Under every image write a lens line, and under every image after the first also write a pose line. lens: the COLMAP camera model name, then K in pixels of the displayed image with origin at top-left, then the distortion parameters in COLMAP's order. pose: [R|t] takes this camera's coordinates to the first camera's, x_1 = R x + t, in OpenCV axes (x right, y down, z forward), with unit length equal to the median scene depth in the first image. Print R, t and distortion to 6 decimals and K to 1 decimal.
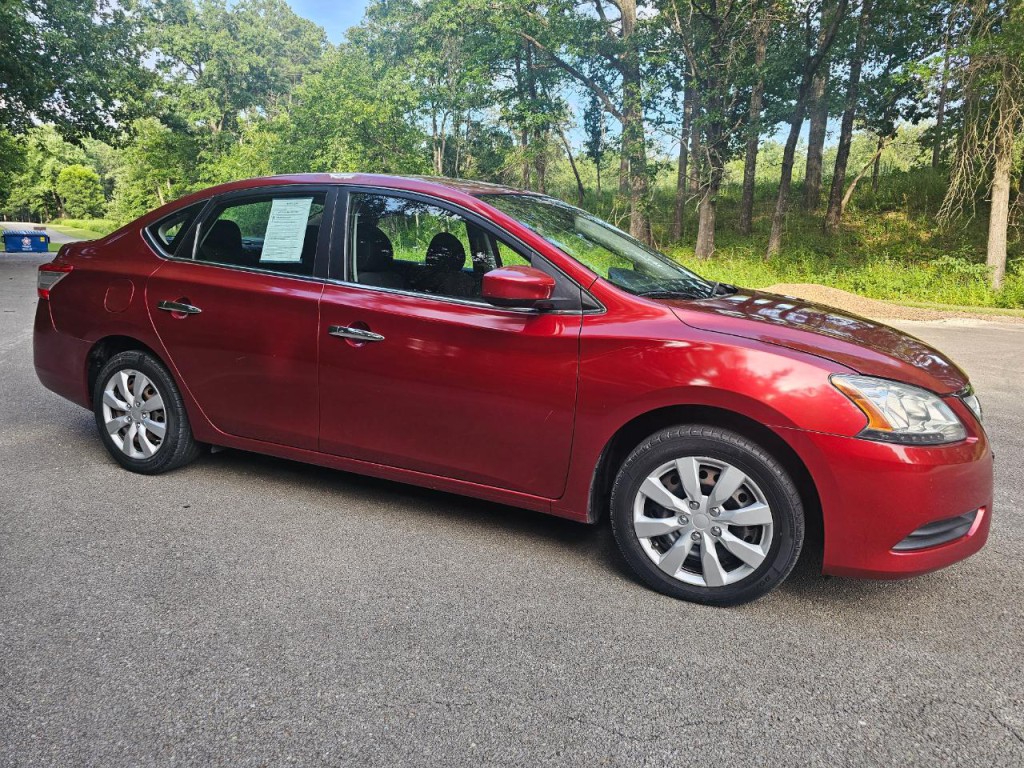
lens RADIAL K [[676.1, 0, 512.0], [0, 676.1, 384.0], [0, 0, 1]] dist [0.064510, -0.069637]
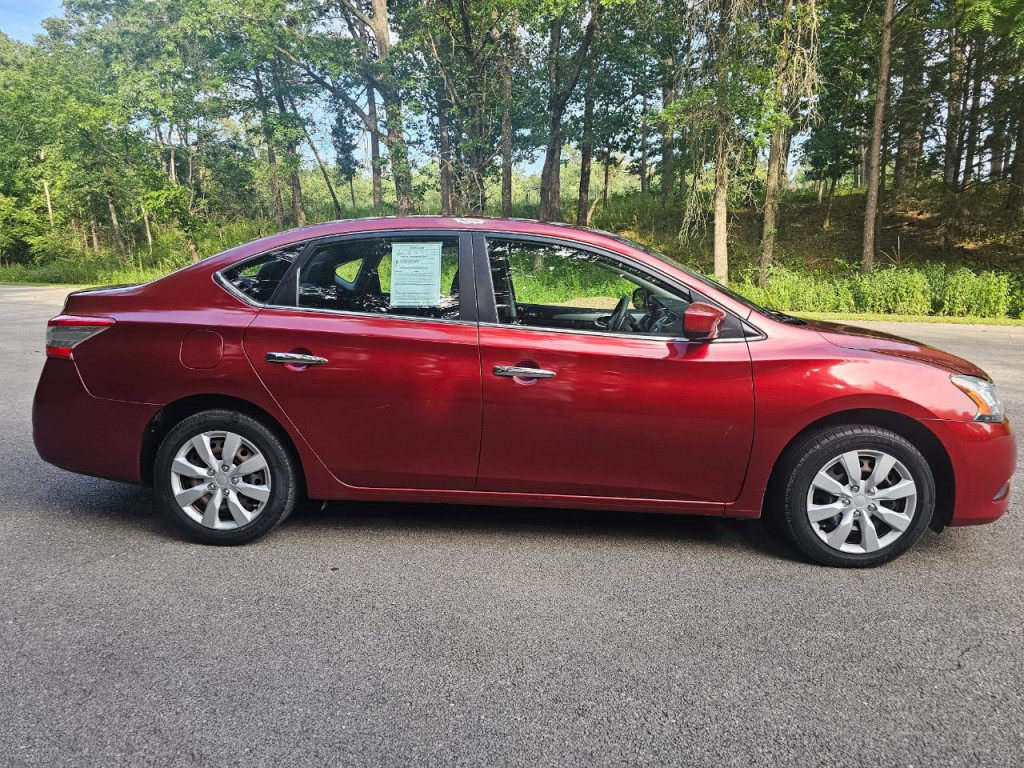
lens RADIAL K [[686.4, 0, 507.1], [0, 686.4, 372.5], [0, 0, 1]] dist [0.051712, -0.043325]
pose [[0.933274, -0.074963, 0.351256, -0.497675], [0.089153, 0.995720, -0.024374, -0.039696], [-0.347925, 0.054063, 0.935962, 0.012993]]
